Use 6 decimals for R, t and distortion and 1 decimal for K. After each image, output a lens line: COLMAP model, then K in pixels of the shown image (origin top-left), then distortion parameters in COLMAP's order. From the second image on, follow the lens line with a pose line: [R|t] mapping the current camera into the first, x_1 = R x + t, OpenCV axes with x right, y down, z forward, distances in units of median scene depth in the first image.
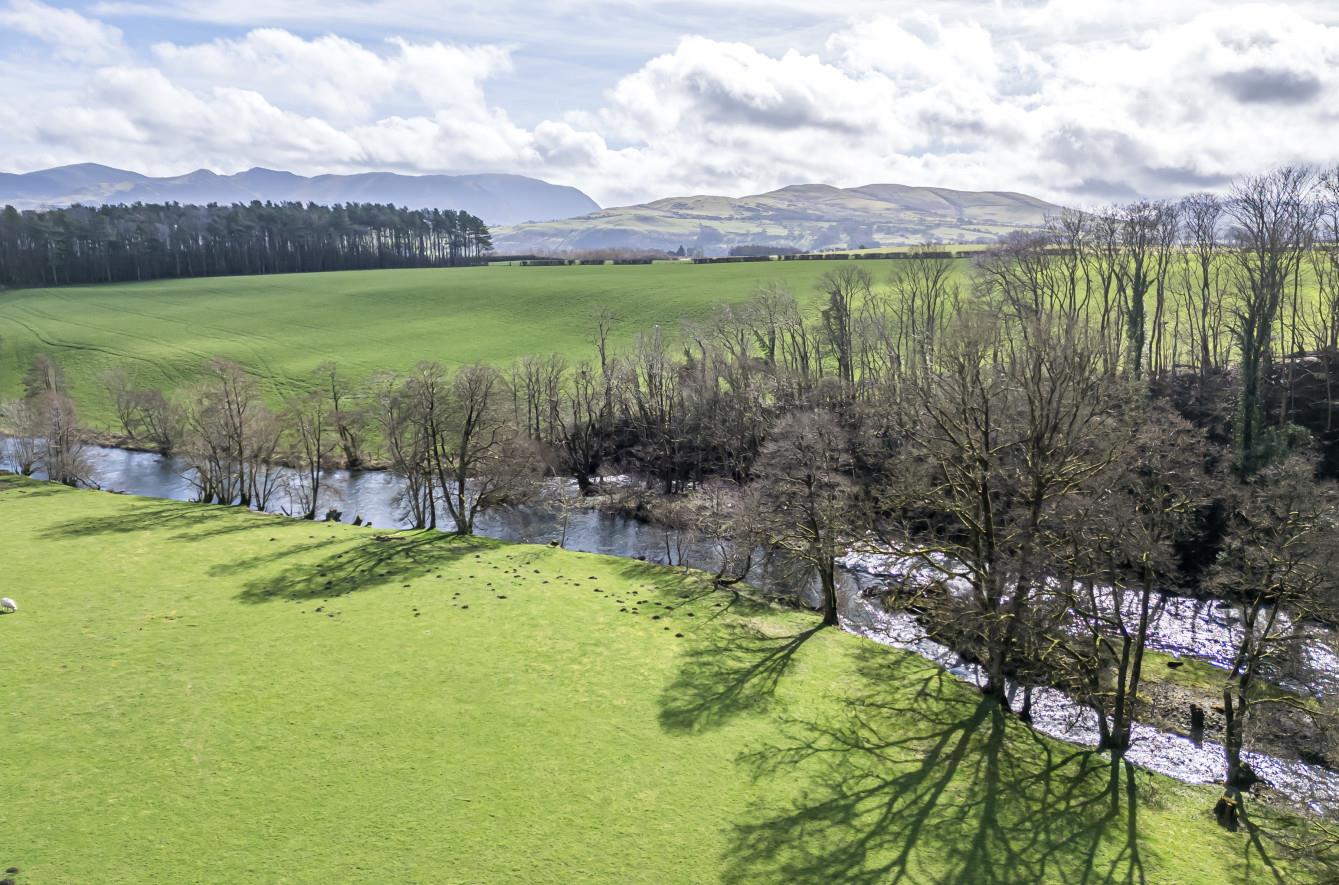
lens RADIAL K [[1102.9, 0, 669.5], [0, 1102.9, 442.5], [0, 0, 1]] dist [0.123960, -0.151124]
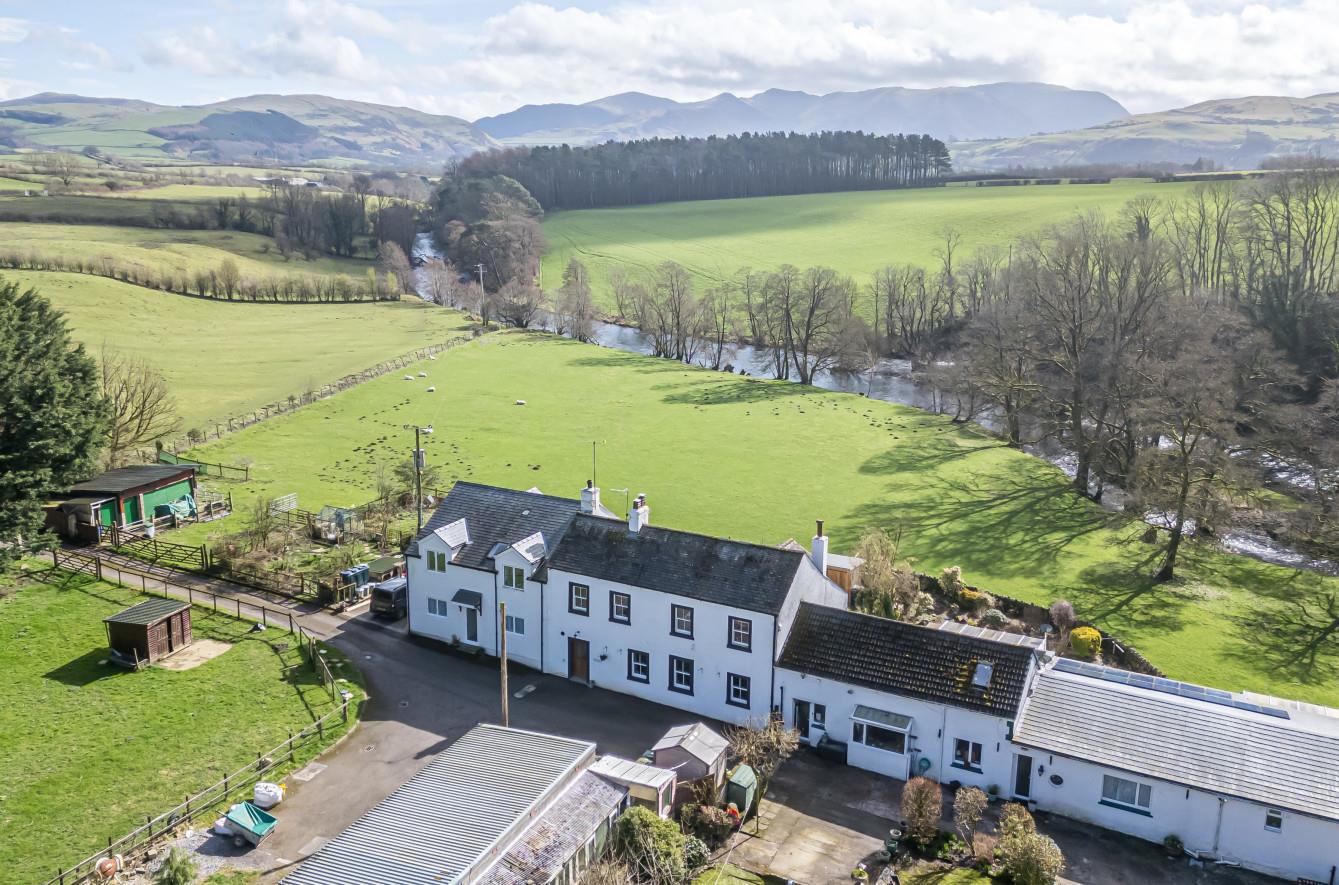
lens RADIAL K [[1107.5, 0, 641.8], [0, 1107.5, 436.3], [0, 0, 1]] dist [0.126086, -0.145722]
pose [[0.898012, 0.096969, -0.429152, 0.070398], [-0.068848, 0.994365, 0.080615, 0.012829], [0.434551, -0.042847, 0.899628, -0.115717]]
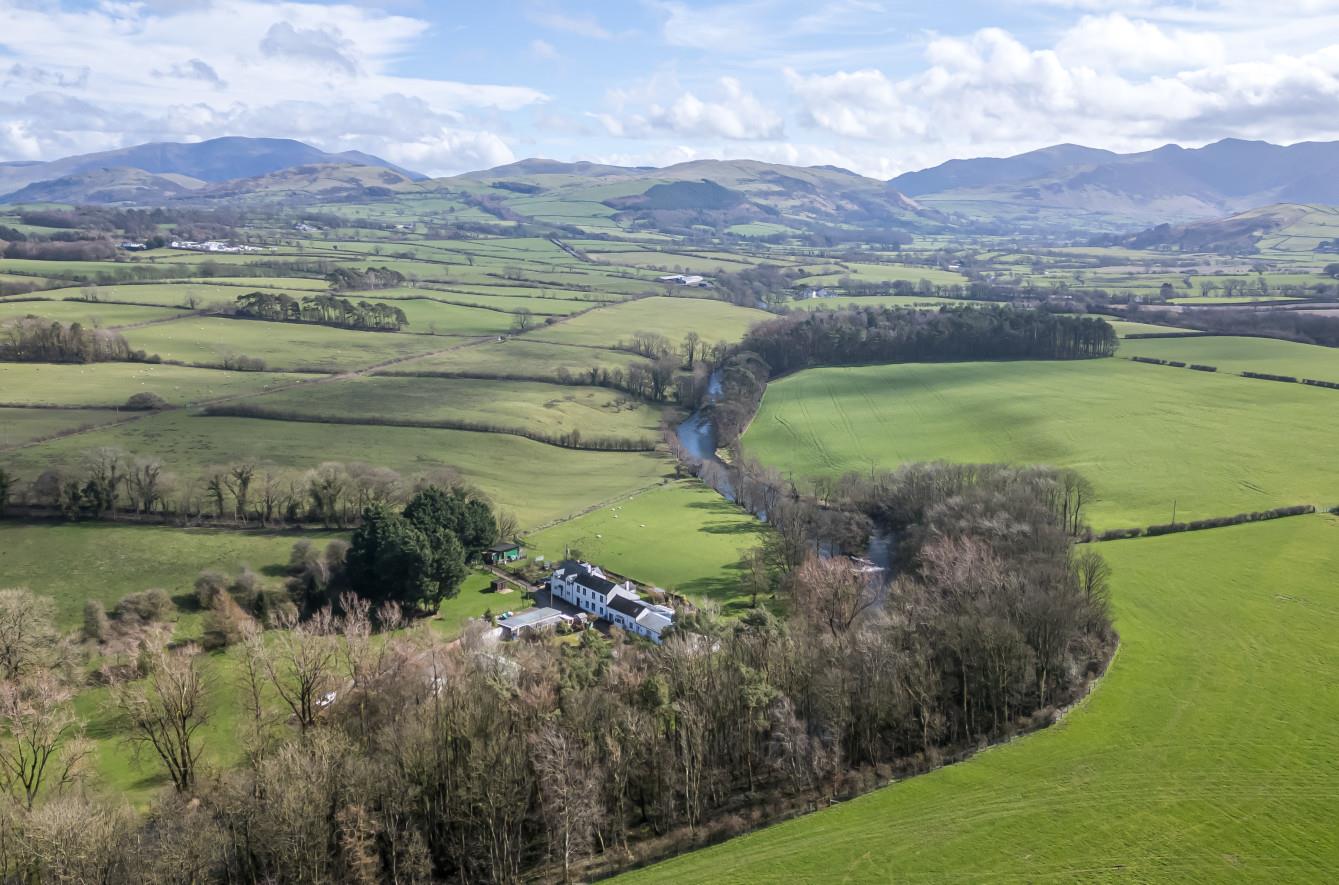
lens RADIAL K [[1102.9, 0, 669.5], [0, 1102.9, 442.5], [0, 0, 1]] dist [0.123960, -0.151124]
pose [[0.695900, 0.146509, -0.703035, 0.536585], [-0.126918, 0.988649, 0.080400, -0.112568], [0.706834, 0.033277, 0.706596, -0.454989]]
